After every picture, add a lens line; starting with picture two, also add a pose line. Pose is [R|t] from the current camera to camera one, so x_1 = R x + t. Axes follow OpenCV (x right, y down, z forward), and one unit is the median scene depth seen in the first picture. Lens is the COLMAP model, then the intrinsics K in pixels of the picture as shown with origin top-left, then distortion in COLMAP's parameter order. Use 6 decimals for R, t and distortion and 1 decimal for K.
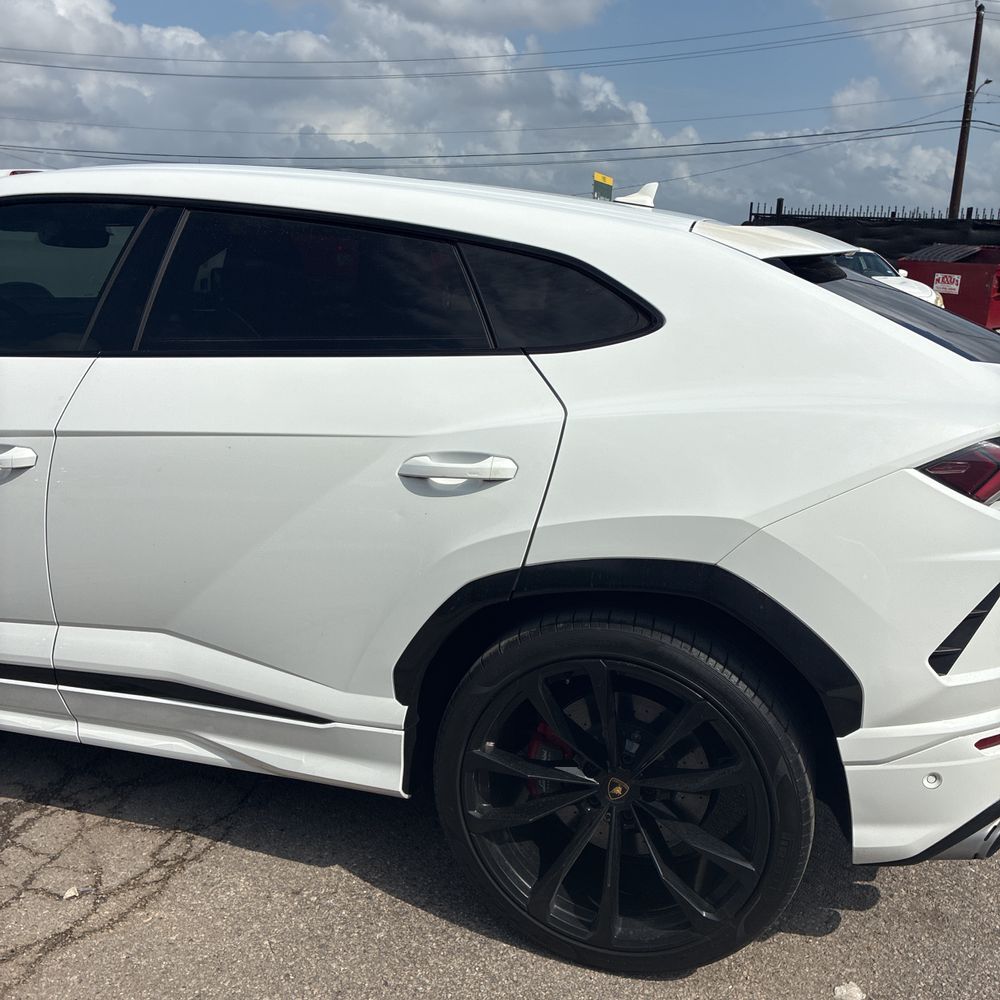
lens RADIAL K [[1024.5, 0, 499.0], [0, 1024.5, 490.7], [0, 0, 1]] dist [0.027246, 0.000000]
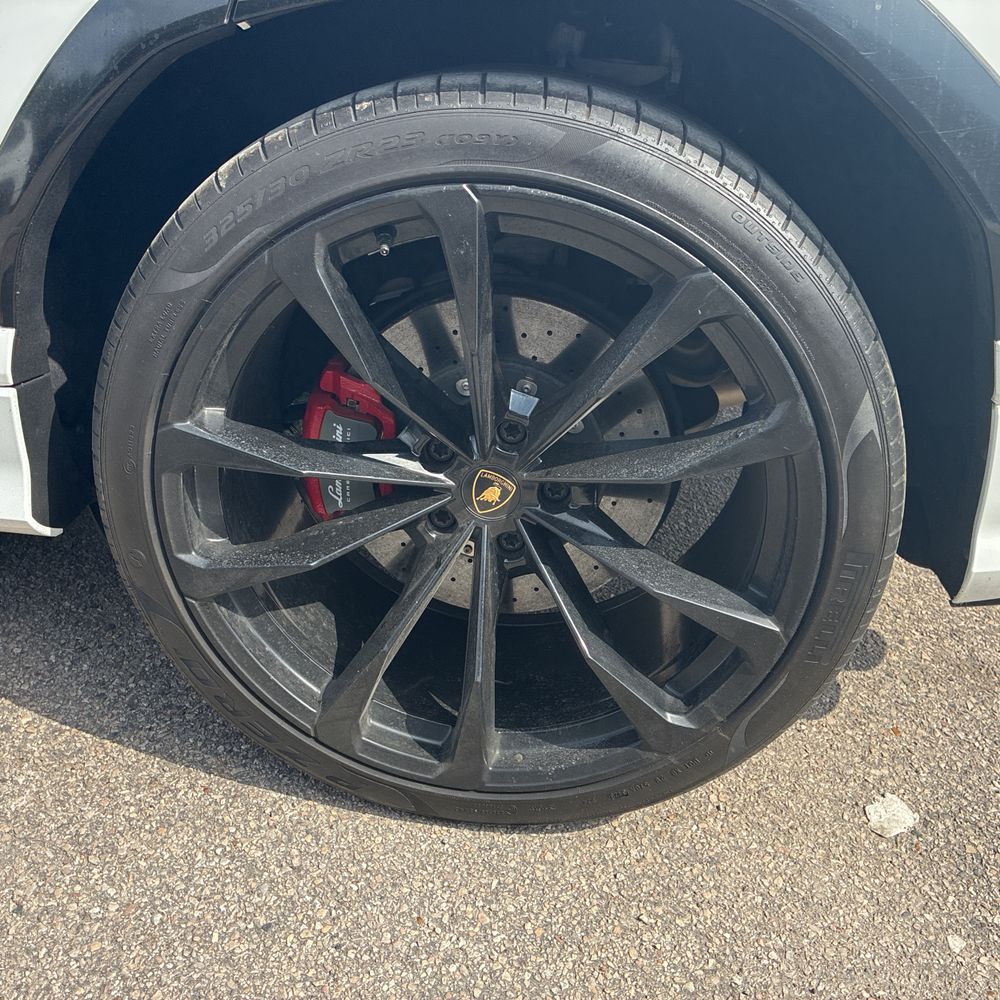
lens RADIAL K [[1024.5, 0, 497.1], [0, 1024.5, 505.5], [0, 0, 1]] dist [0.027246, 0.000000]
pose [[0.979753, -0.051734, 0.193410, 0.023614], [0.002297, 0.968880, 0.247520, 0.177101], [-0.200196, -0.242064, 0.949382, 0.539403]]
